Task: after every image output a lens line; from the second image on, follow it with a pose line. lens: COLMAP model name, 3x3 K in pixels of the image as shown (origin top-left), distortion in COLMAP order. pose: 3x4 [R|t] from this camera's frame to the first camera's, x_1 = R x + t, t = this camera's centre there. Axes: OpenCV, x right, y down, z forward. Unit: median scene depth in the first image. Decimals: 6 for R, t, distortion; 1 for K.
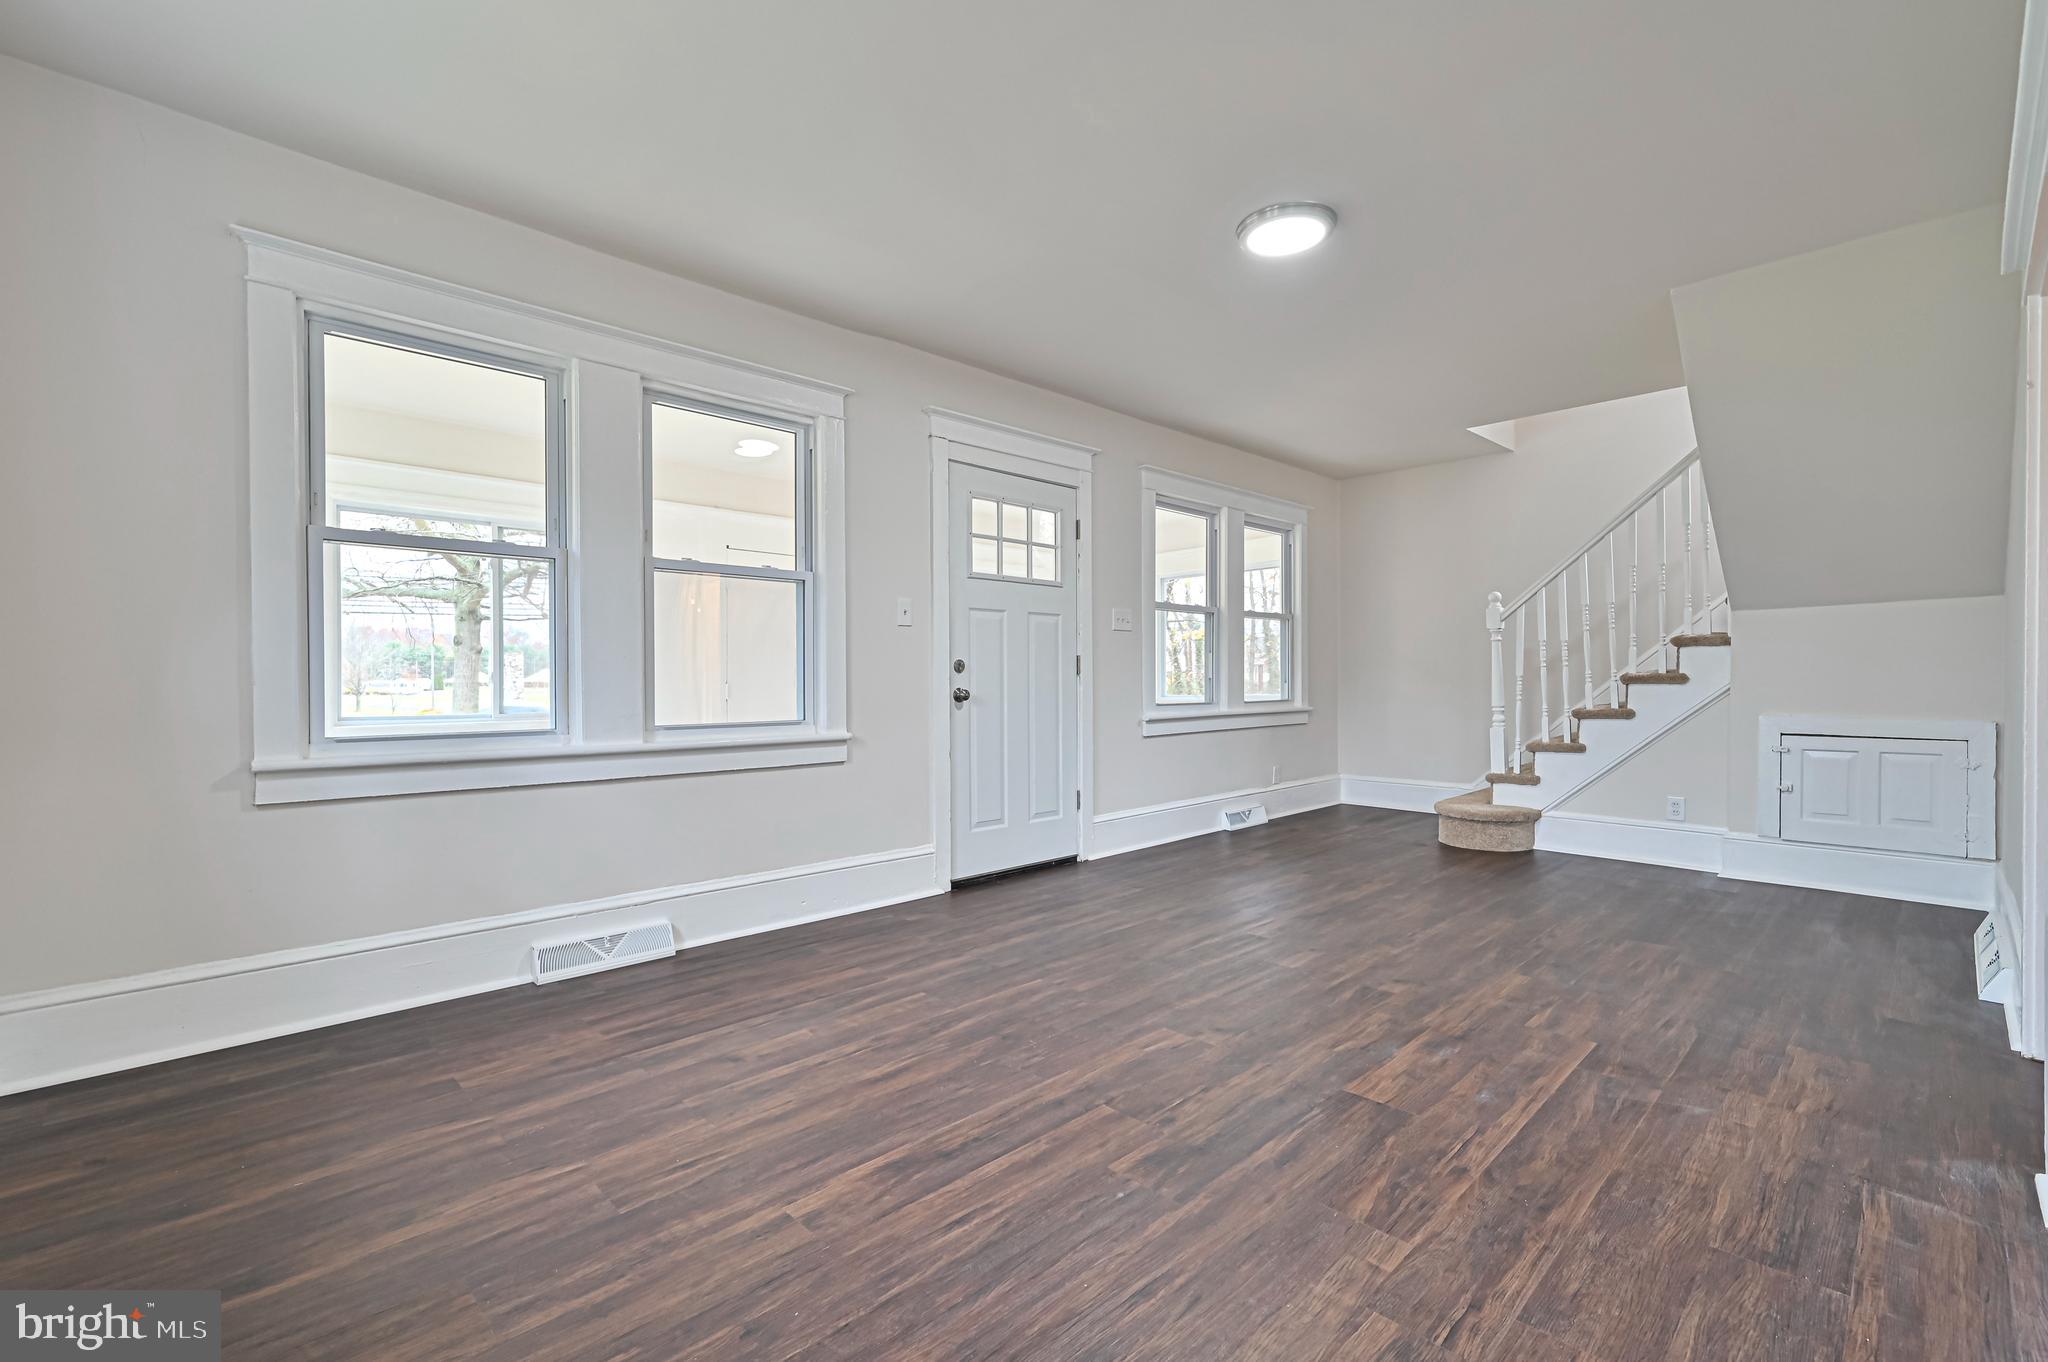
lens RADIAL K [[887.2, 0, 1024.4], [0, 887.2, 689.0], [0, 0, 1]] dist [0.000223, 0.000633]
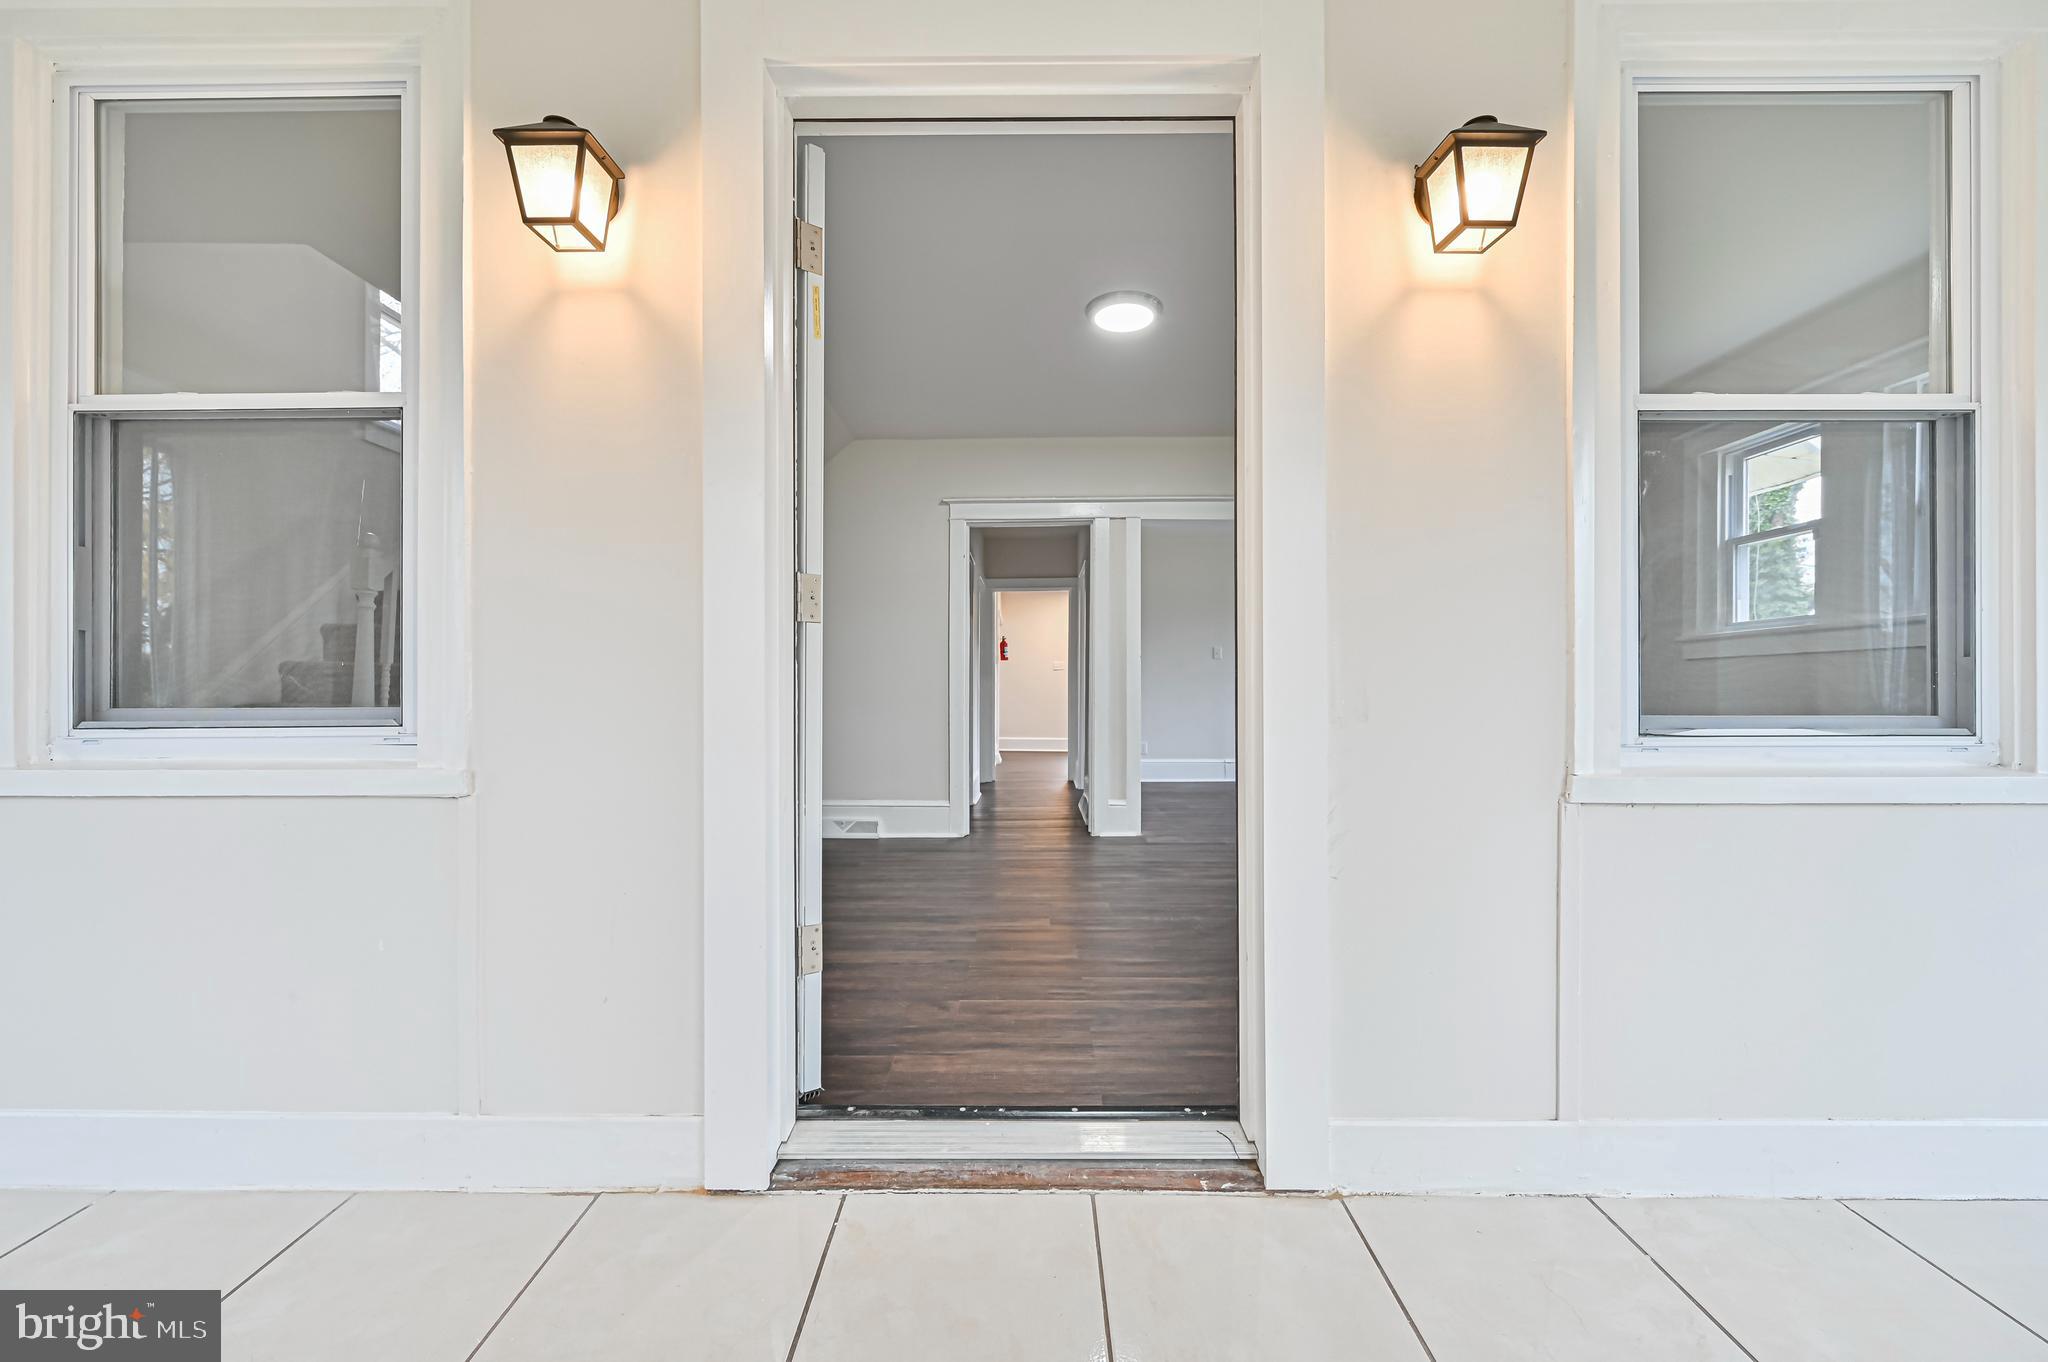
lens RADIAL K [[804.9, 0, 1025.0], [0, 804.9, 696.4], [0, 0, 1]] dist [0.000301, -0.000279]
pose [[-0.710667, 0.005185, 0.703509, -0.313926], [0.011679, 0.999922, 0.004429, 0.017628], [-0.703432, 0.011364, -0.710672, 1.465137]]
